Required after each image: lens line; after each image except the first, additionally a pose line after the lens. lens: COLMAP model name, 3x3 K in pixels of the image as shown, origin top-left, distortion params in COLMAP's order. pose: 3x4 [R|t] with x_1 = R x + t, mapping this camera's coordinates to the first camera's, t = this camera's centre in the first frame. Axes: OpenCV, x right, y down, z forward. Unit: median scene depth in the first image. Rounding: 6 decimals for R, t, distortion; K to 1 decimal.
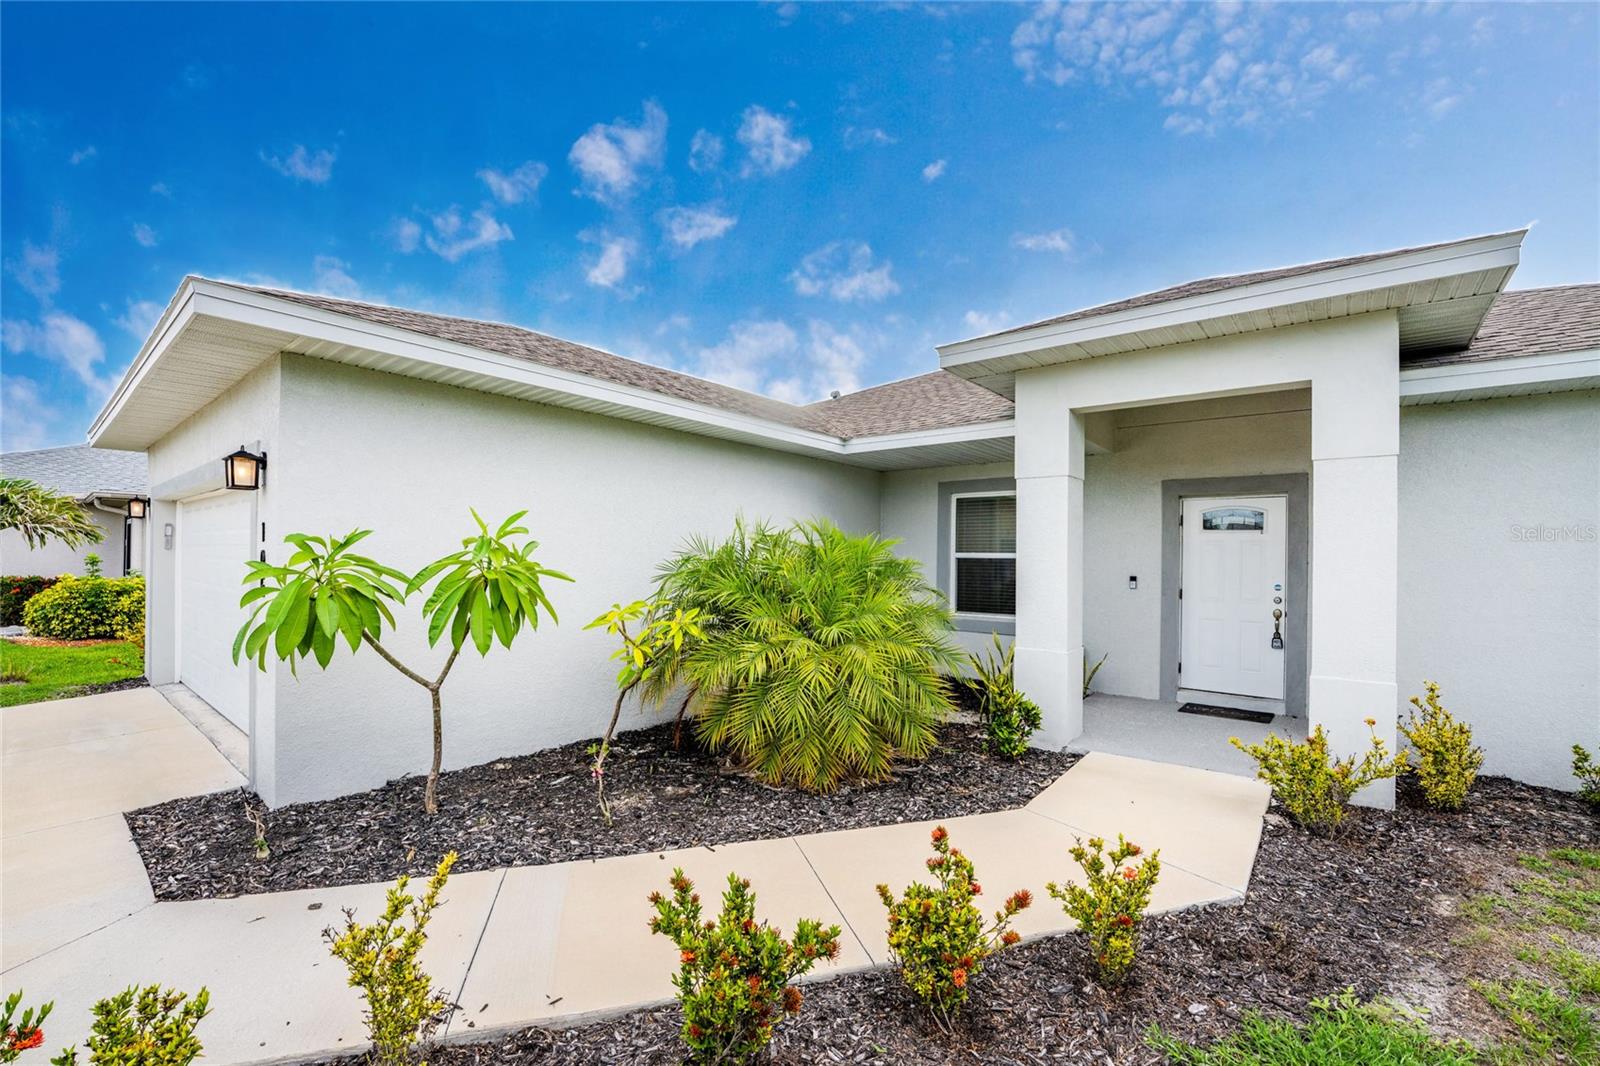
lens RADIAL K [[682.3, 0, 772.6], [0, 682.3, 553.5], [0, 0, 1]] dist [-0.025698, 0.000066]
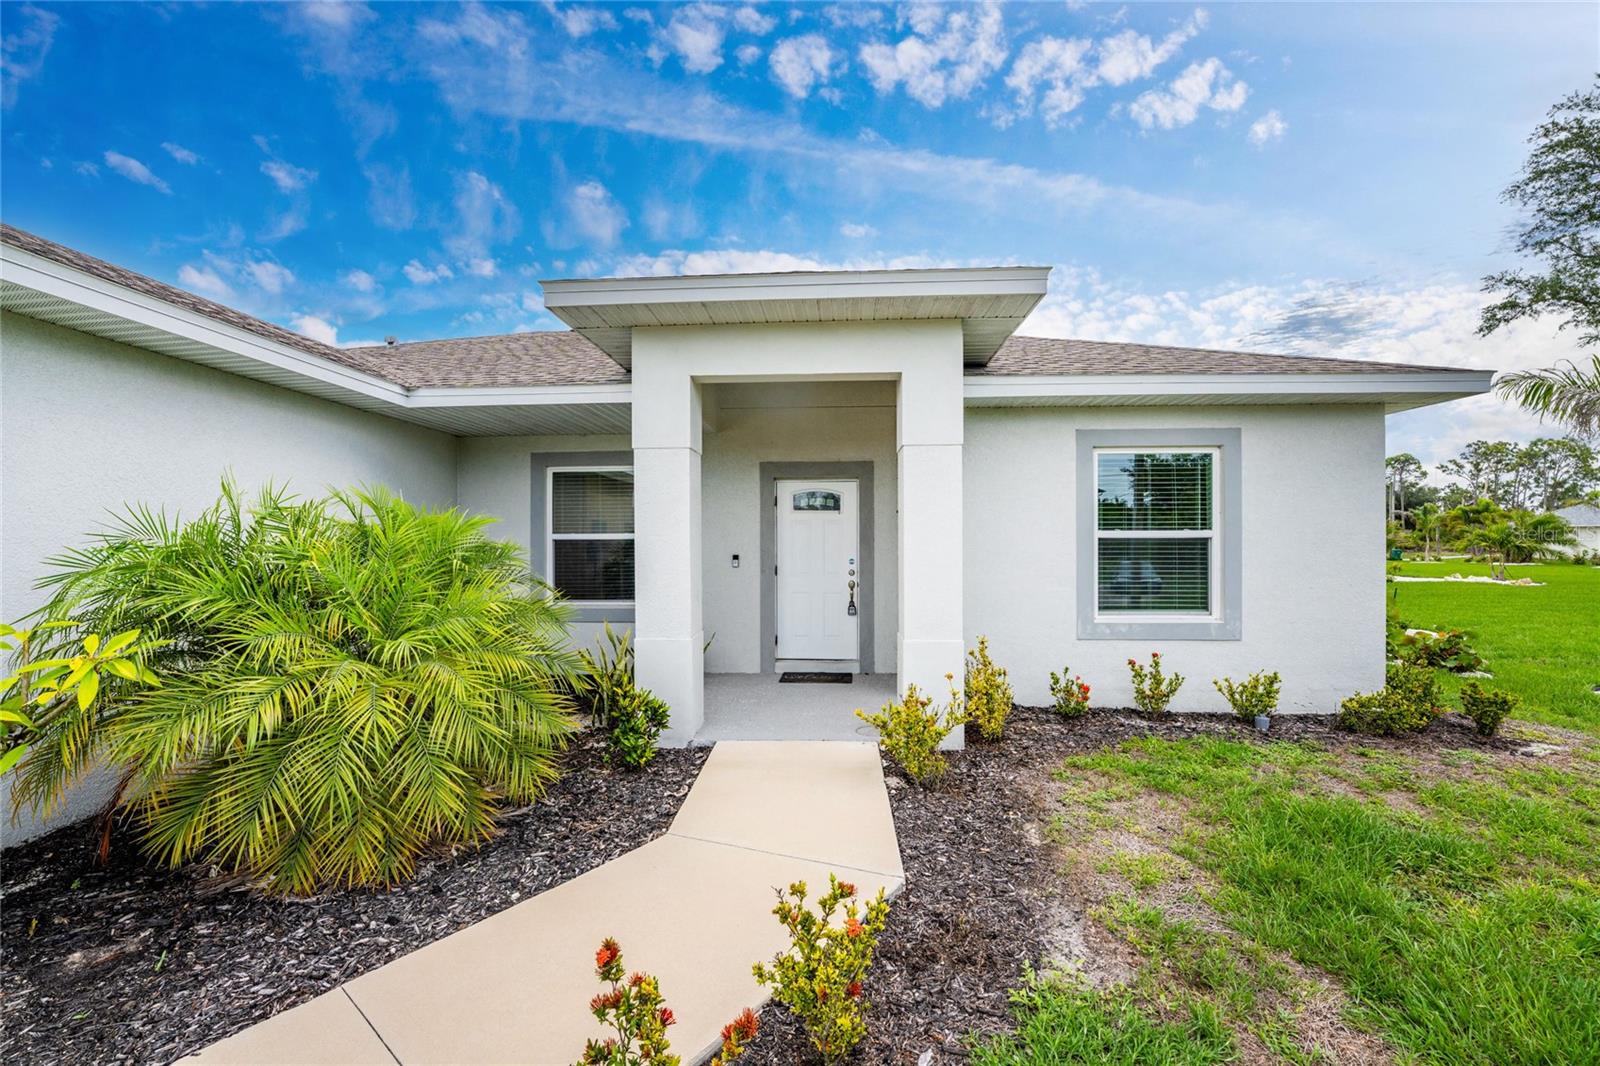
lens RADIAL K [[674.0, 0, 811.7], [0, 674.0, 539.7], [0, 0, 1]] dist [-0.025944, 0.000568]
pose [[0.792278, -0.014235, 0.609994, 0.007450], [0.010926, 0.999899, 0.009144, 0.004107], [-0.610062, -0.000580, 0.792353, 0.202267]]
